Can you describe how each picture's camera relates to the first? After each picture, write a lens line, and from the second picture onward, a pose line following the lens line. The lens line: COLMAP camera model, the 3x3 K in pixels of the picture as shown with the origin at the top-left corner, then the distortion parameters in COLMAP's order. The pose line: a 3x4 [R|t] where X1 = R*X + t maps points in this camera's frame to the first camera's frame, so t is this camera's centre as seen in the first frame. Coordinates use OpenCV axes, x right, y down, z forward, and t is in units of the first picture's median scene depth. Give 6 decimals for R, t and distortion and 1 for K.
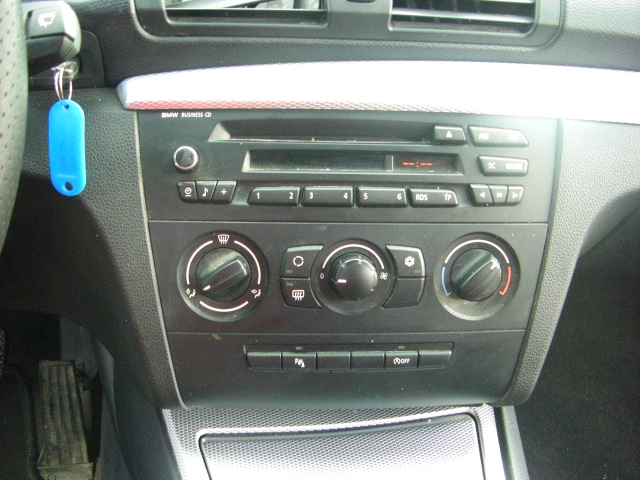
lens RADIAL K [[723.1, 0, 319.7], [0, 723.1, 266.0], [0, 0, 1]] dist [-0.161591, 0.077556]
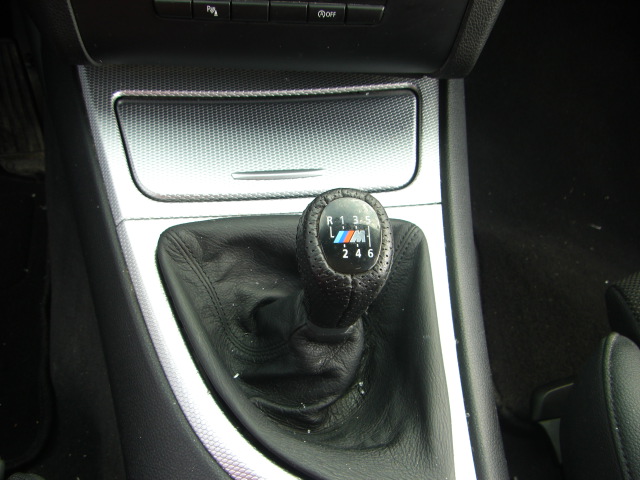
lens RADIAL K [[723.1, 0, 319.7], [0, 723.1, 266.0], [0, 0, 1]] dist [-0.161591, 0.077556]
pose [[0.999027, 0.043889, 0.004268, 0.116975], [-0.042296, 0.926378, 0.374213, 0.094375], [0.012470, -0.374029, 0.927333, 0.069557]]
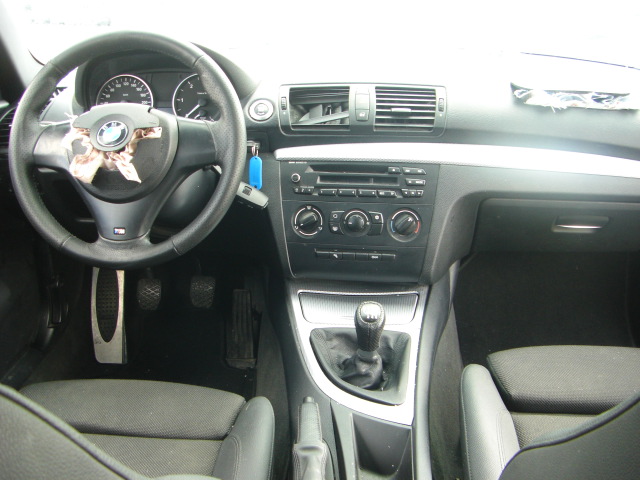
lens RADIAL K [[723.1, 0, 319.7], [0, 723.1, 266.0], [0, 0, 1]] dist [-0.161591, 0.077556]
pose [[0.970485, 0.033113, -0.238876, 0.550642], [-0.053222, 0.995514, -0.078228, 0.383097], [0.235214, 0.088633, 0.967894, -1.572286]]
